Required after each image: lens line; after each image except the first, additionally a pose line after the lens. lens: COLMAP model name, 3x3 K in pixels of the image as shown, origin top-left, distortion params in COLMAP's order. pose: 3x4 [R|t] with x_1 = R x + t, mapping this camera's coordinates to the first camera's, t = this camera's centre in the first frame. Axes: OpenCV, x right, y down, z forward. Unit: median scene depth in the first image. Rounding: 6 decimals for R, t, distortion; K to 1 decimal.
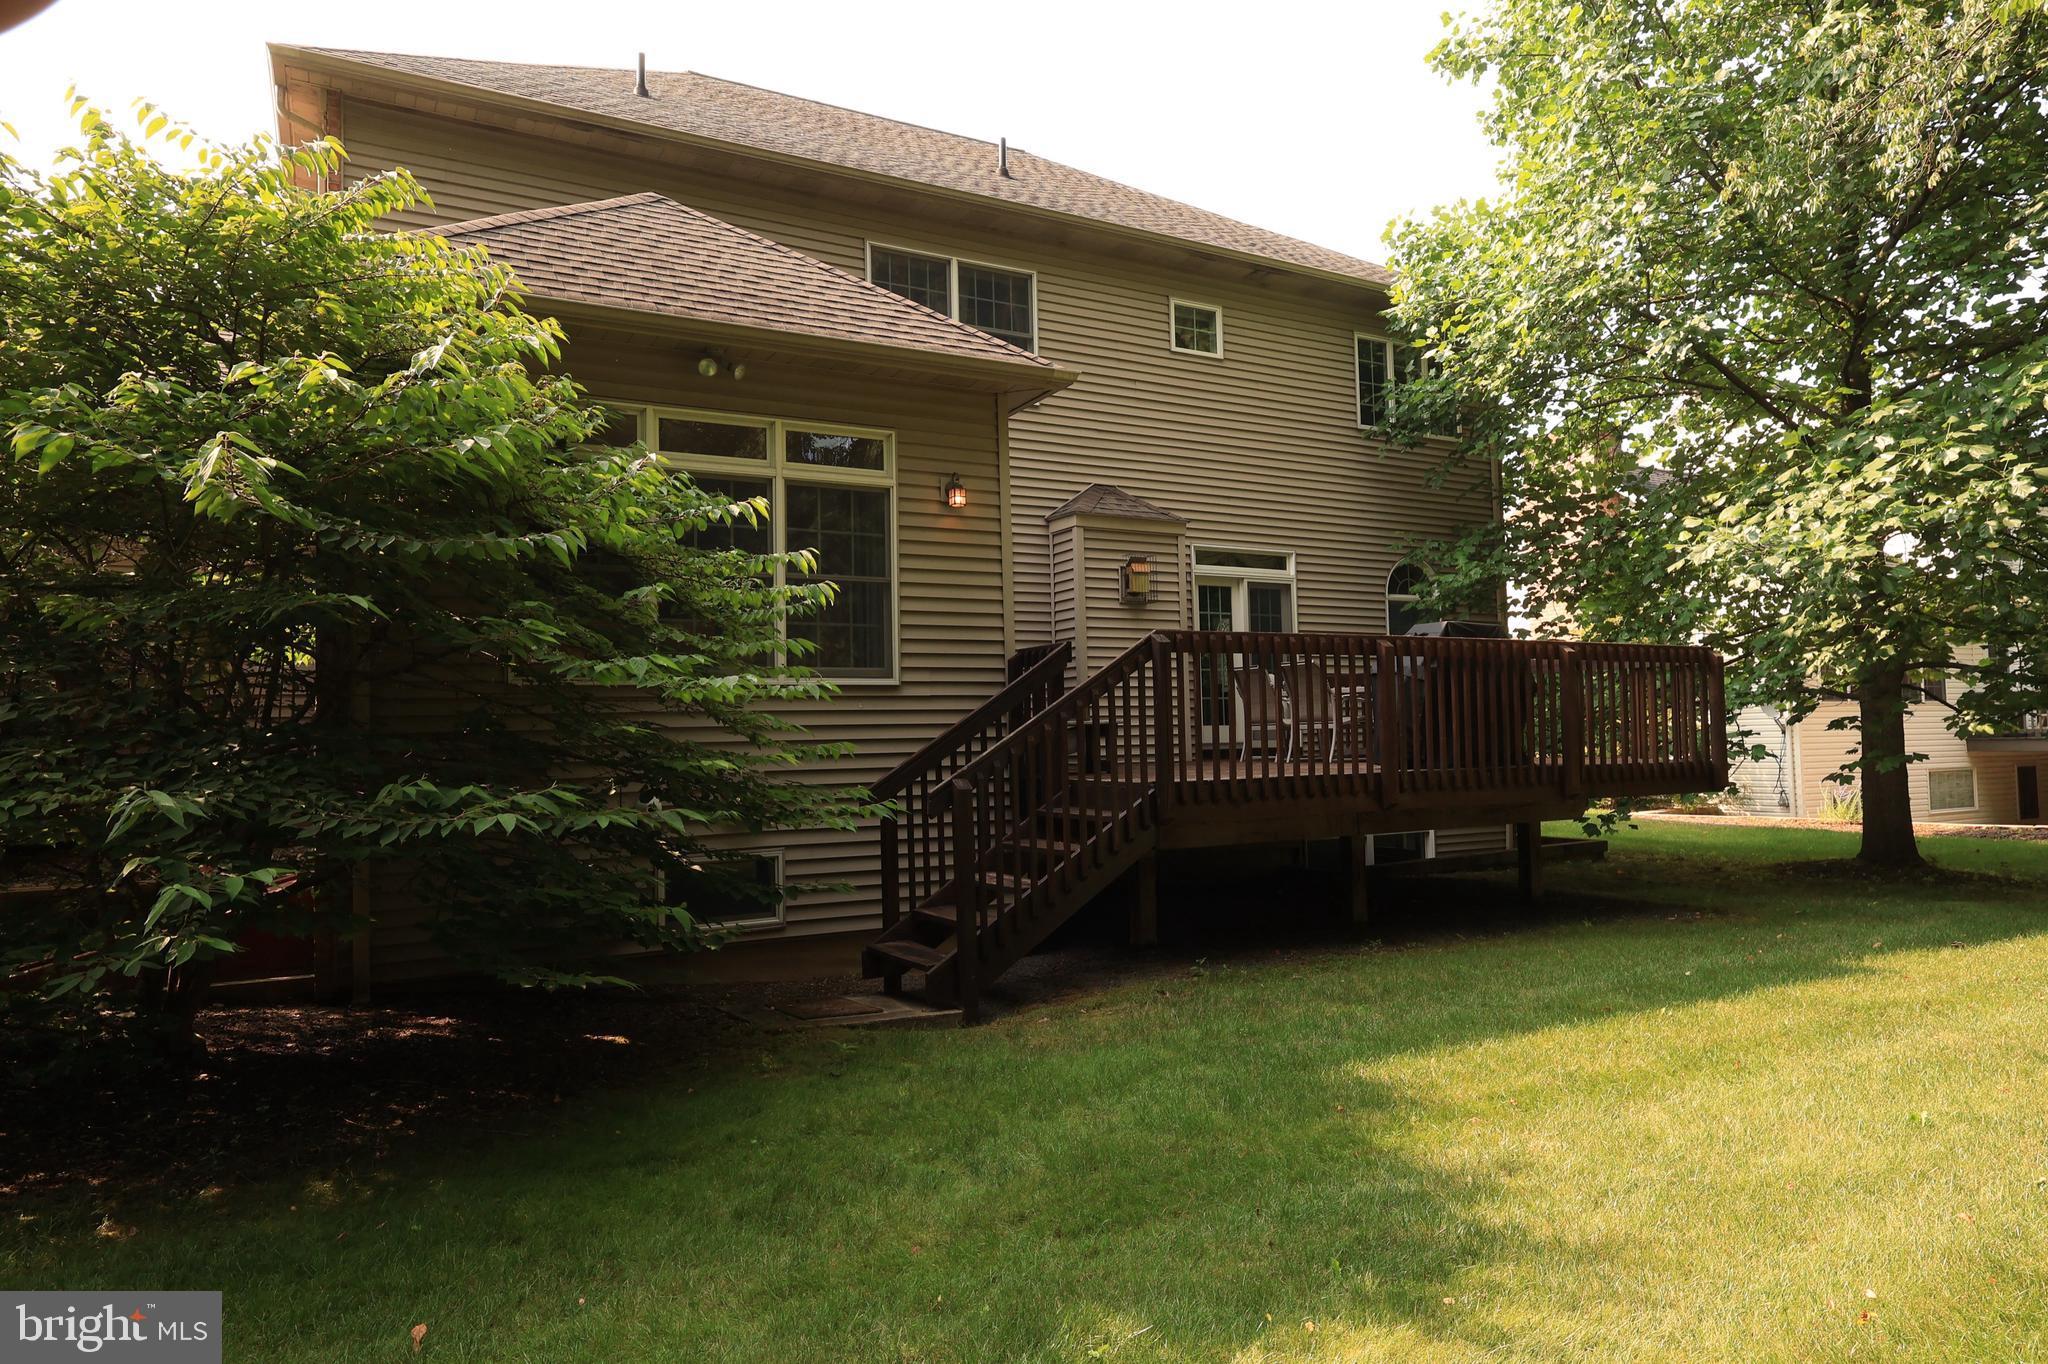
lens RADIAL K [[1251.3, 0, 1007.9], [0, 1251.3, 674.6], [0, 0, 1]] dist [0.025277, -0.000301]
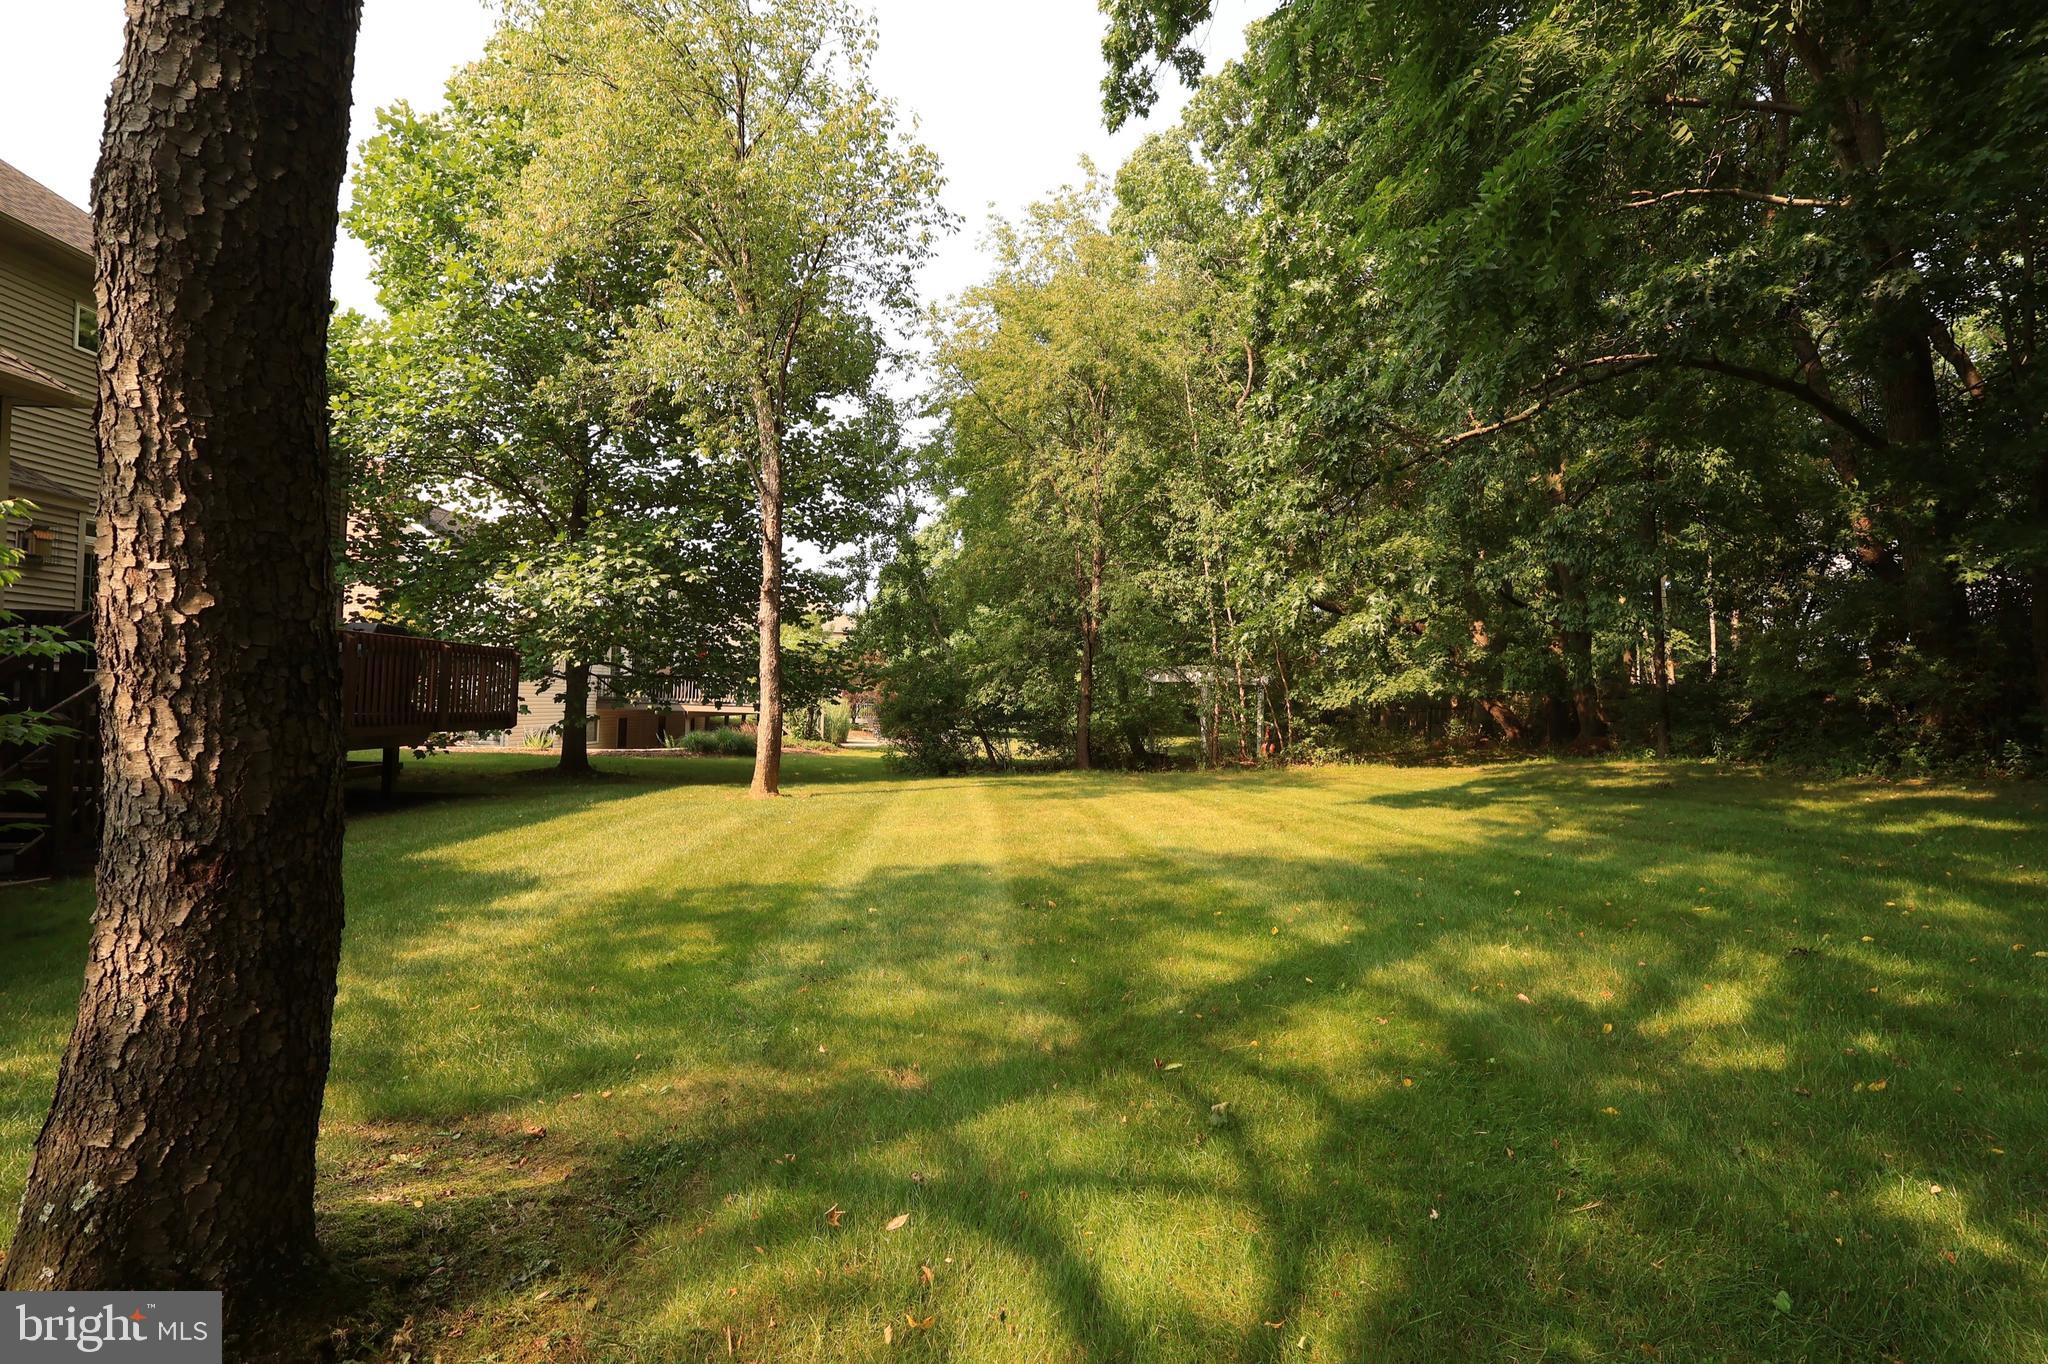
lens RADIAL K [[959.7, 0, 1024.0], [0, 959.7, 682.0], [0, 0, 1]] dist [0.003852, 0.001027]
pose [[0.464966, 0.051799, 0.883812, -0.255107], [-0.086121, 0.996199, -0.013078, -0.015639], [-0.881130, -0.070034, 0.467659, -0.233316]]
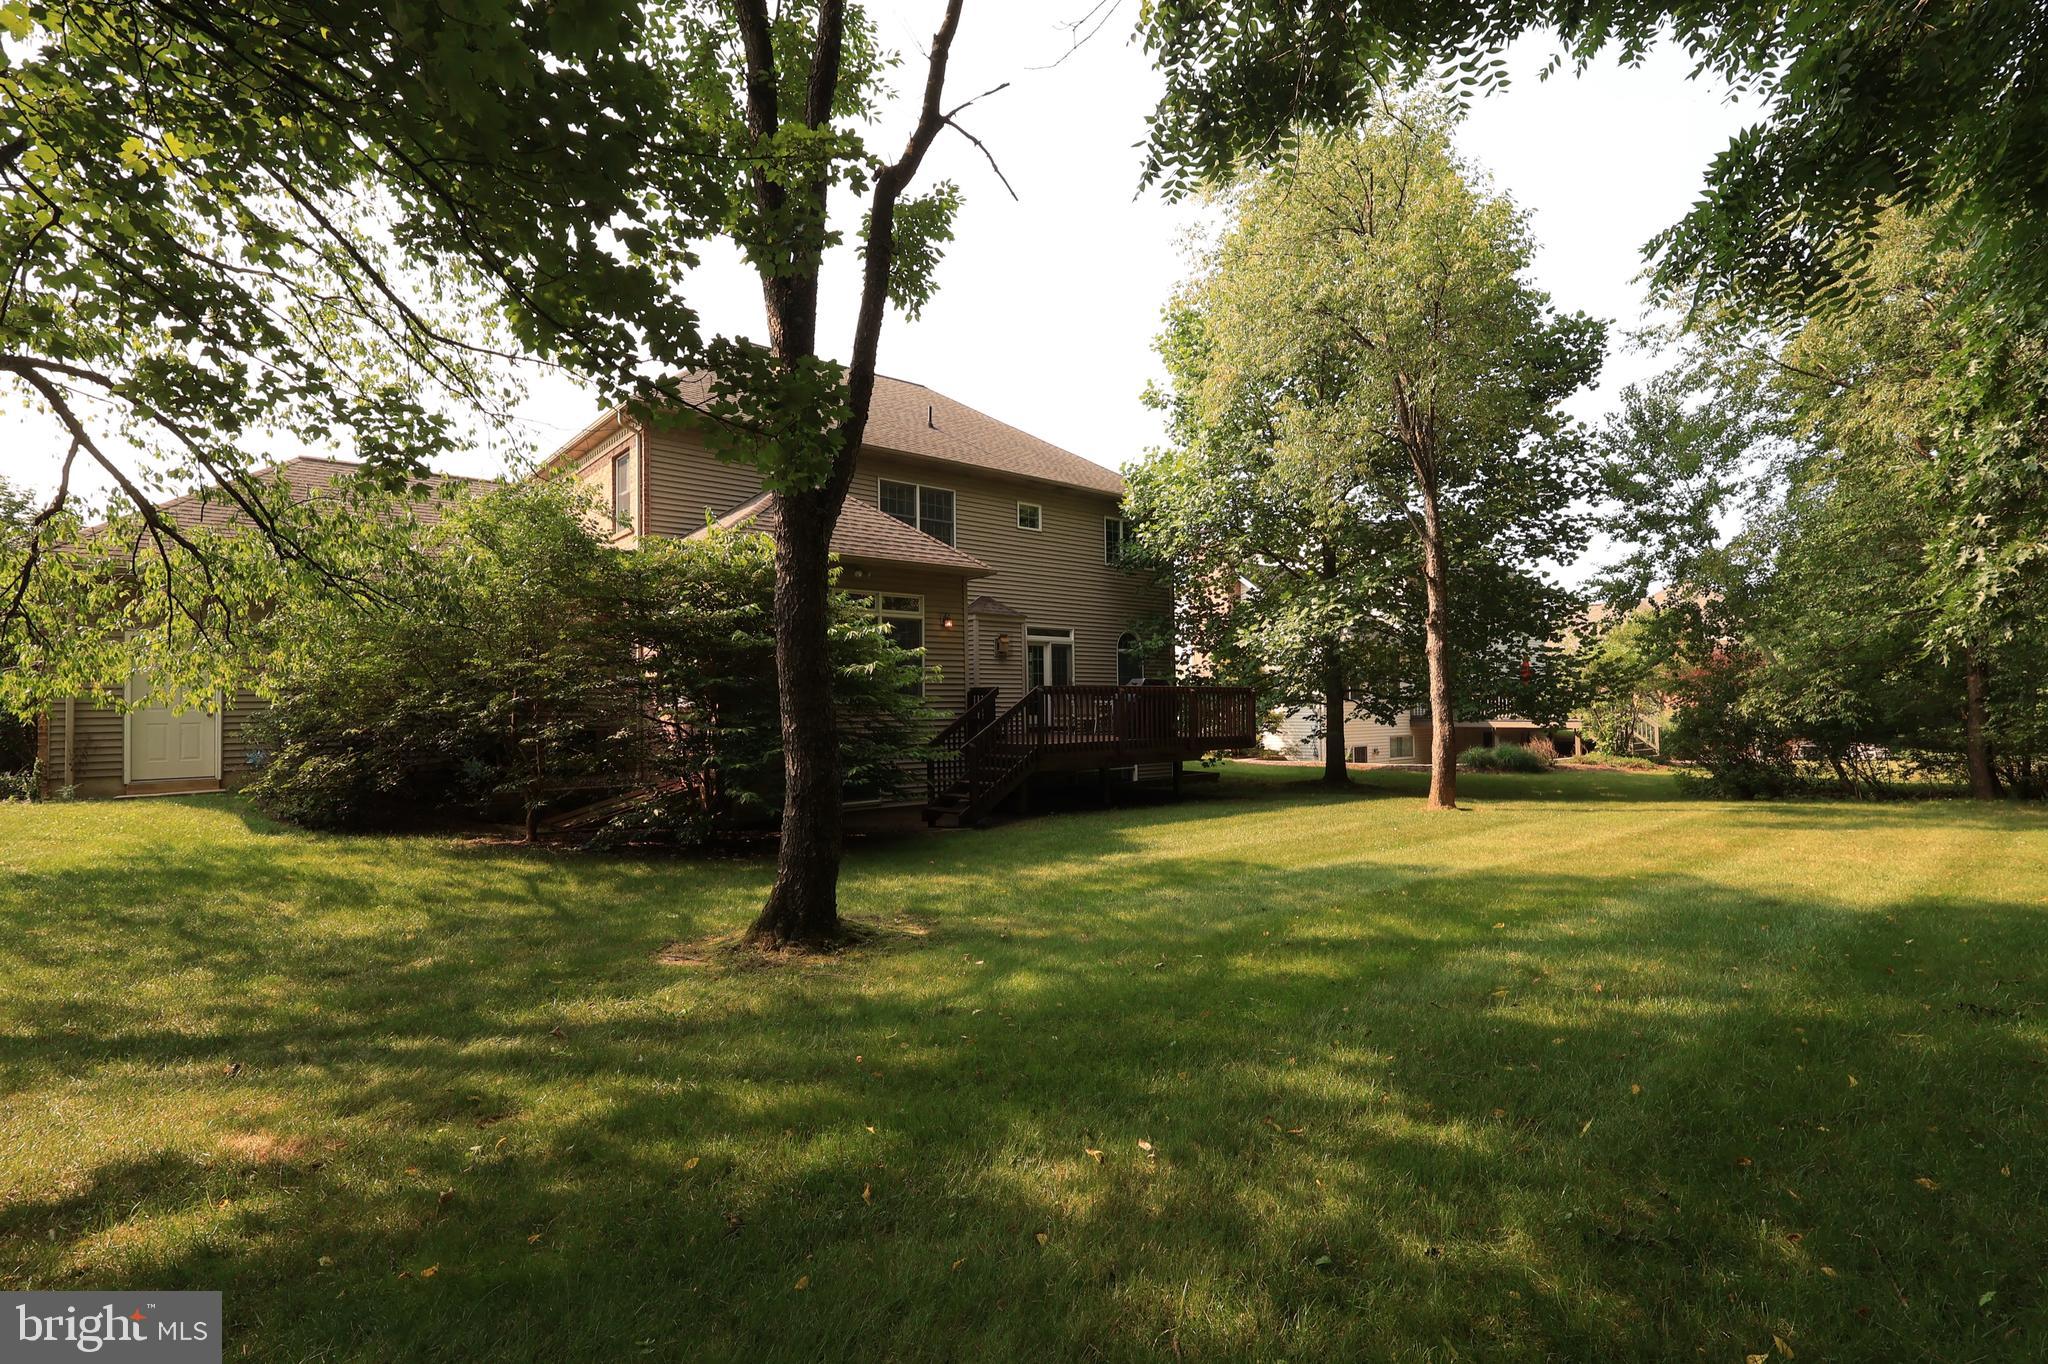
lens RADIAL K [[959.7, 0, 1024.0], [0, 959.7, 682.0], [0, 0, 1]] dist [0.003852, 0.001027]
pose [[0.978579, 0.013850, 0.205407, -0.182313], [-0.018680, 0.999592, 0.021597, -0.050686], [-0.205024, -0.024972, 0.978438, -0.541048]]
